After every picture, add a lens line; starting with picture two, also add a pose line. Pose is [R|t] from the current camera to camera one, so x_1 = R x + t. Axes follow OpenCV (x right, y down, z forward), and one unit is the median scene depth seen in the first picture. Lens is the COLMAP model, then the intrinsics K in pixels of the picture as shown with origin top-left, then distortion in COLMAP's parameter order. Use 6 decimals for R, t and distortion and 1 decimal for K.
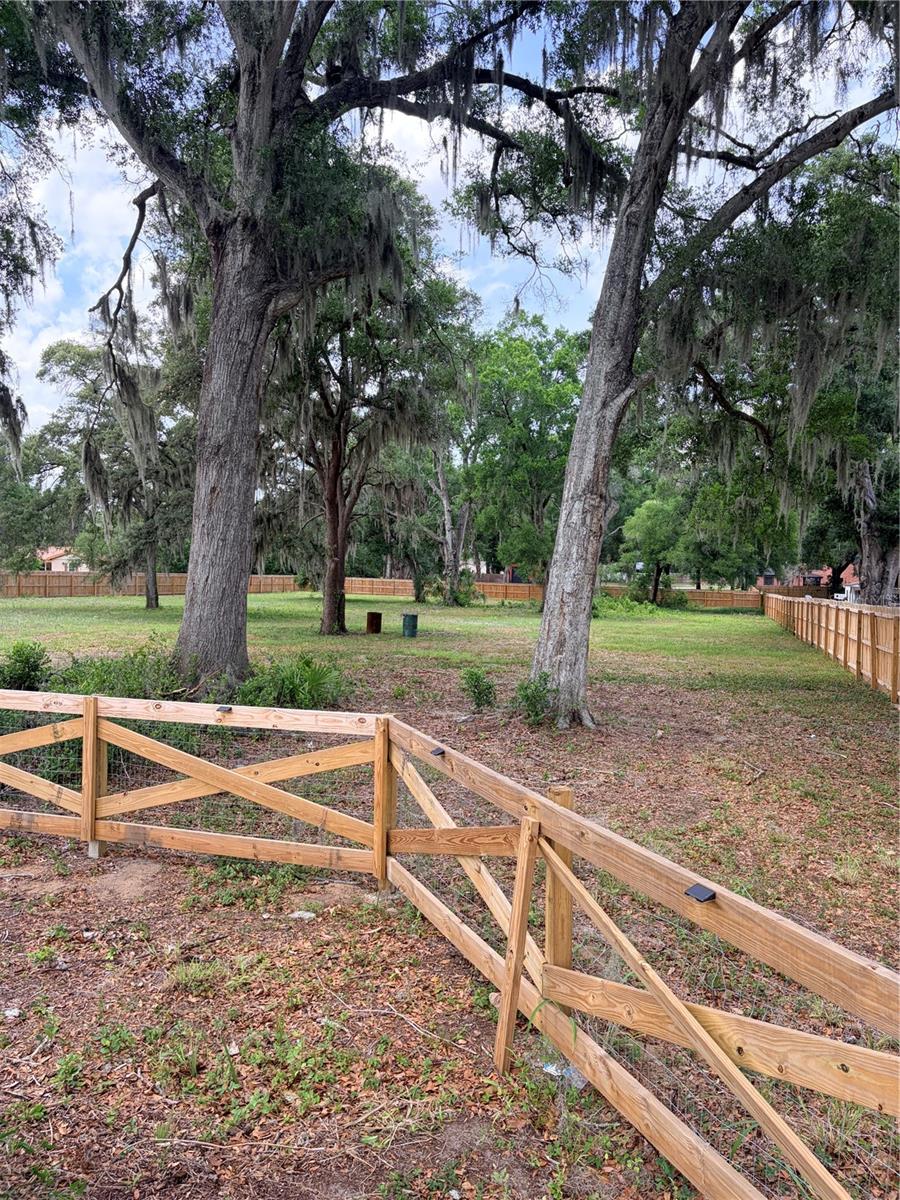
lens RADIAL K [[921.3, 0, 453.5], [0, 921.3, 591.2], [0, 0, 1]] dist [0.056884, -0.056137]
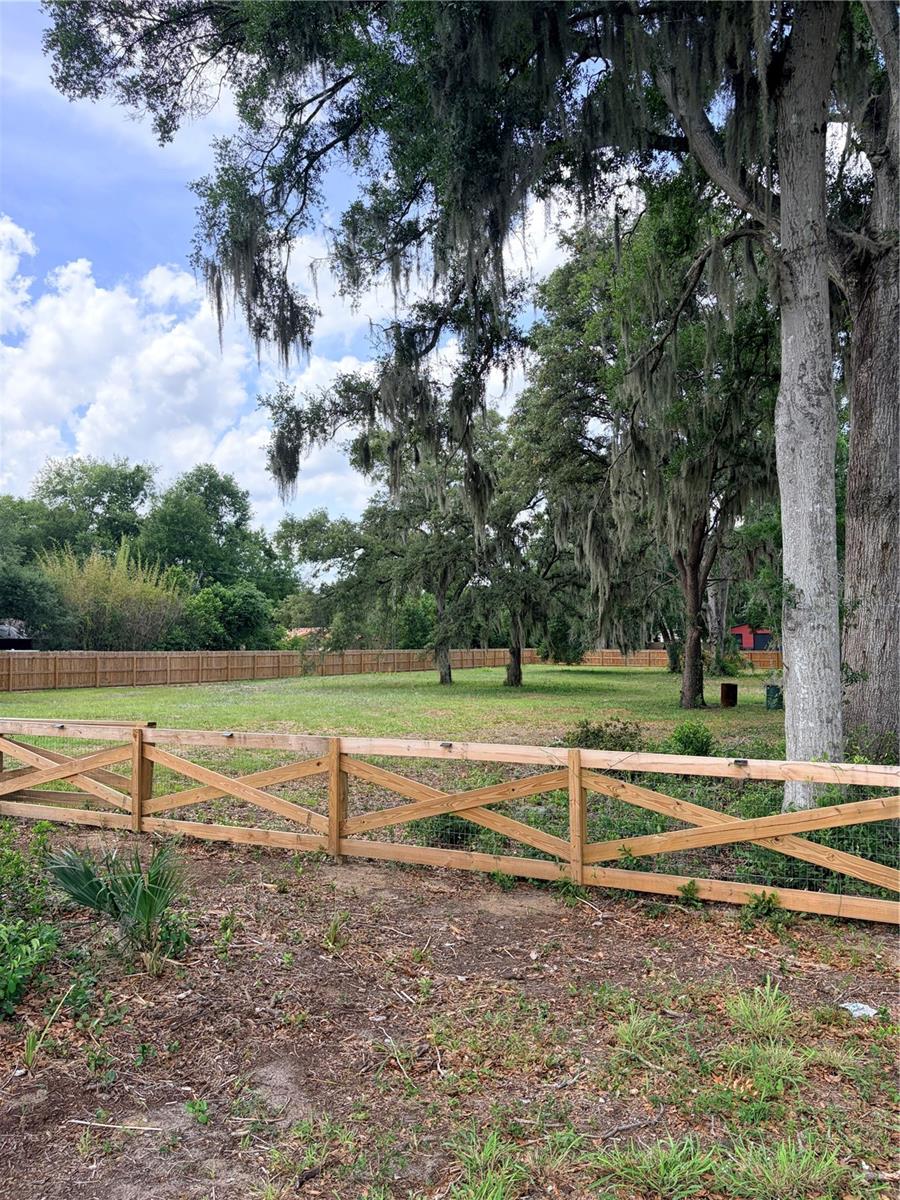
lens RADIAL K [[921.3, 0, 452.0], [0, 921.3, 605.2], [0, 0, 1]] dist [0.056884, -0.056137]
pose [[0.982470, -0.038929, -0.182308, -0.381422], [0.026860, 0.997309, -0.068210, 0.004684], [0.184473, 0.062118, 0.980873, 0.020014]]
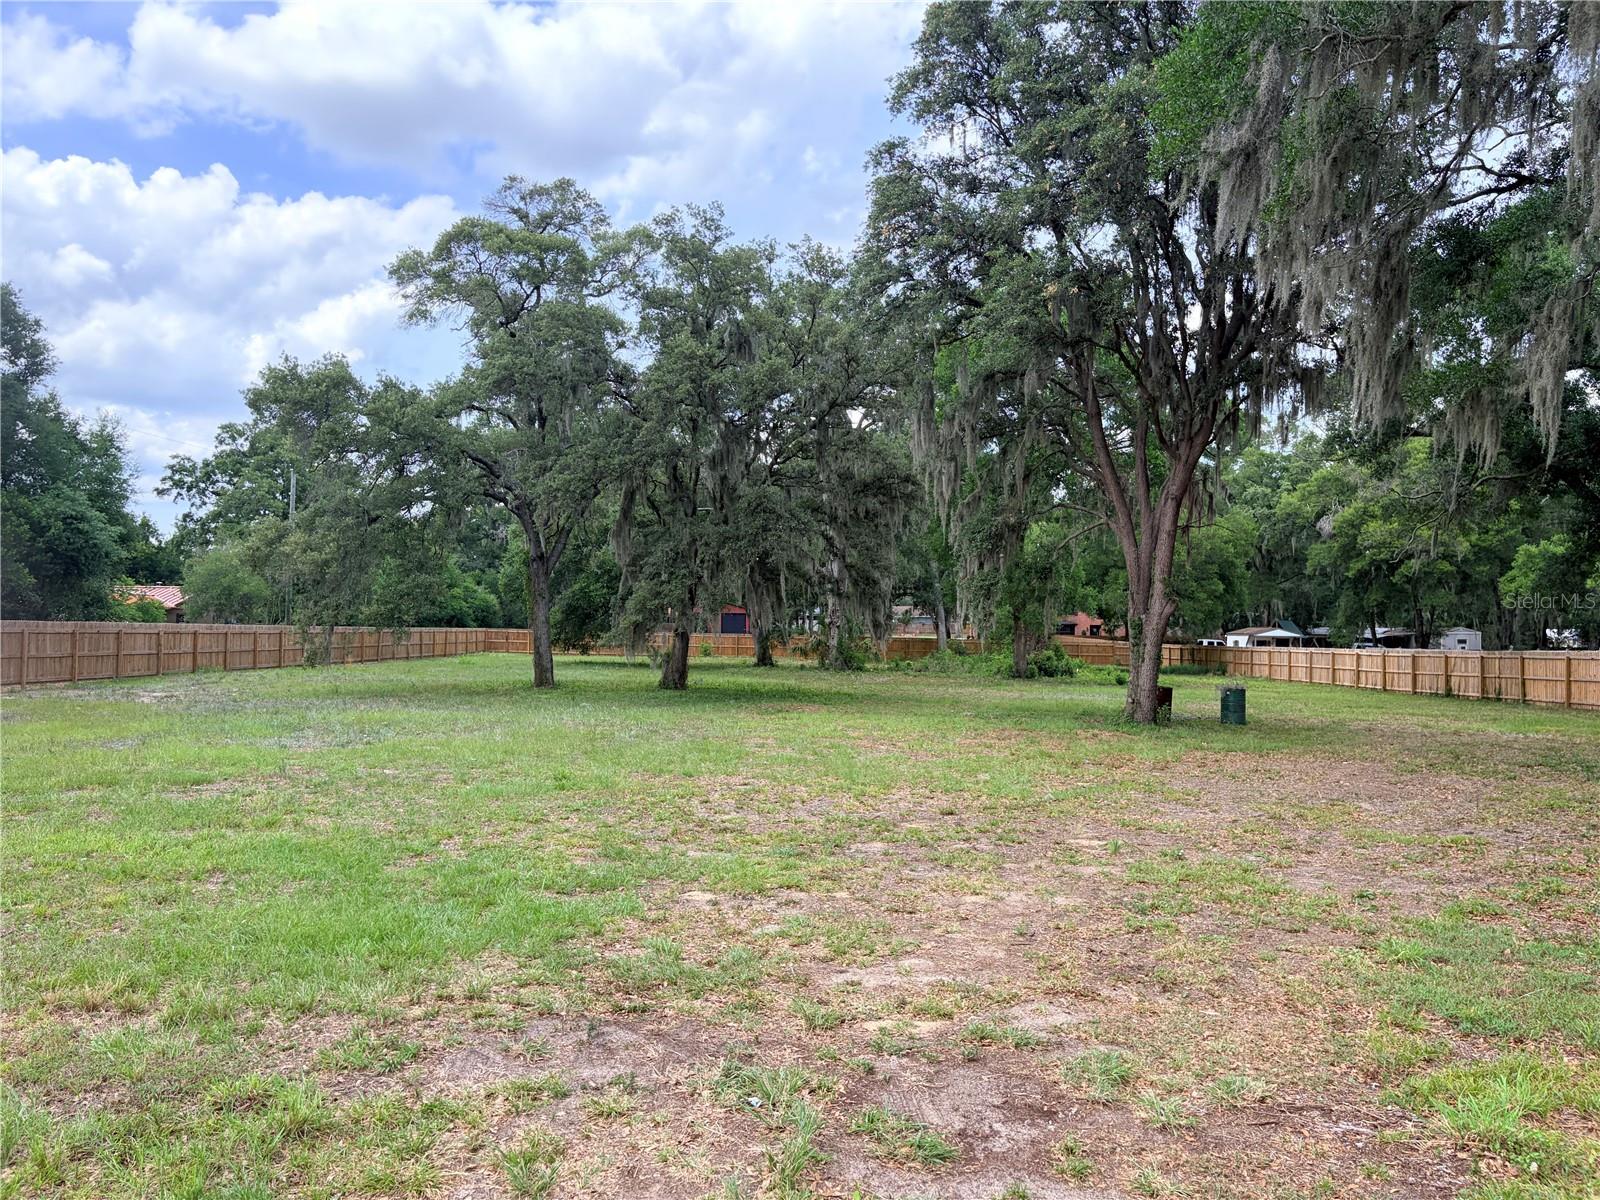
lens RADIAL K [[1228.4, 0, 803.0], [0, 1228.4, 602.5], [0, 0, 1]] dist [0.056884, -0.056137]
pose [[0.954896, -0.007165, 0.296856, -1.158436], [0.017614, 0.999315, -0.032541, -0.017971], [-0.296419, 0.036303, 0.954368, 0.575657]]
